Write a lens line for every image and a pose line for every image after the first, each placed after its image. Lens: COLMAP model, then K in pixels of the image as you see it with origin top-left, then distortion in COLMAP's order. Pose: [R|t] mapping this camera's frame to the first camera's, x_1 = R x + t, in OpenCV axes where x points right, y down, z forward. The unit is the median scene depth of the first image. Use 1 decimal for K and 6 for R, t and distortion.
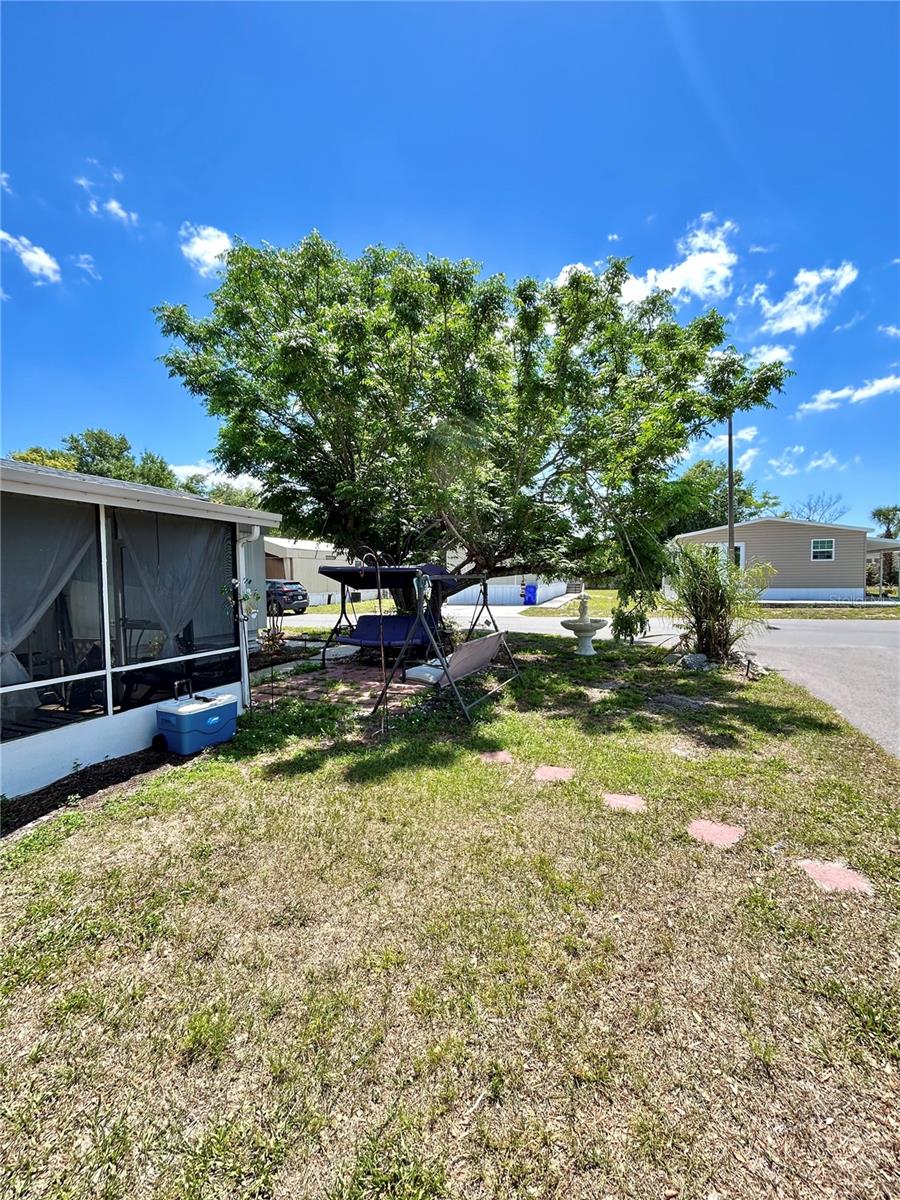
lens RADIAL K [[489.4, 0, 451.5], [0, 489.4, 599.9], [0, 0, 1]] dist [-0.002812, 0.000591]
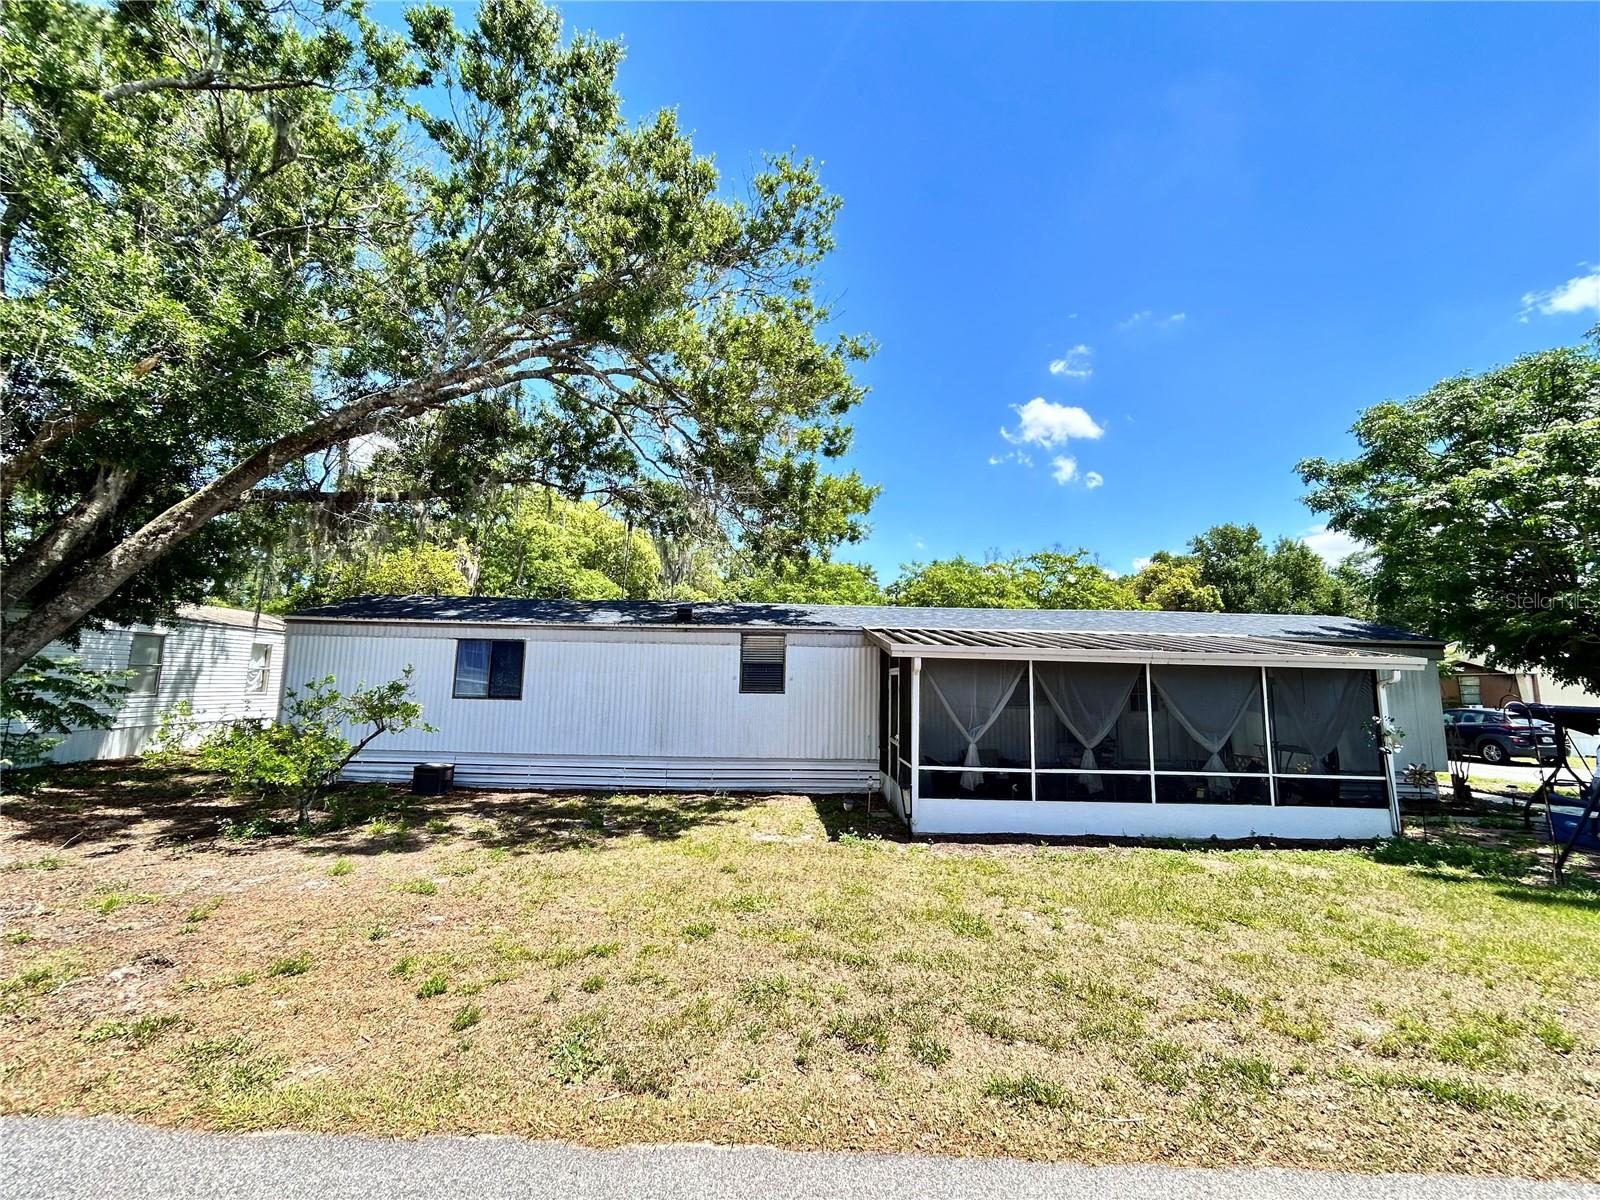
lens RADIAL K [[652.5, 0, 802.3], [0, 652.5, 602.3], [0, 0, 1]] dist [-0.002812, 0.000591]
pose [[0.372797, -0.093324, -0.923208, 0.308504], [-0.072382, 0.988973, -0.129200, -0.006973], [0.925086, 0.114989, 0.361931, -0.523867]]
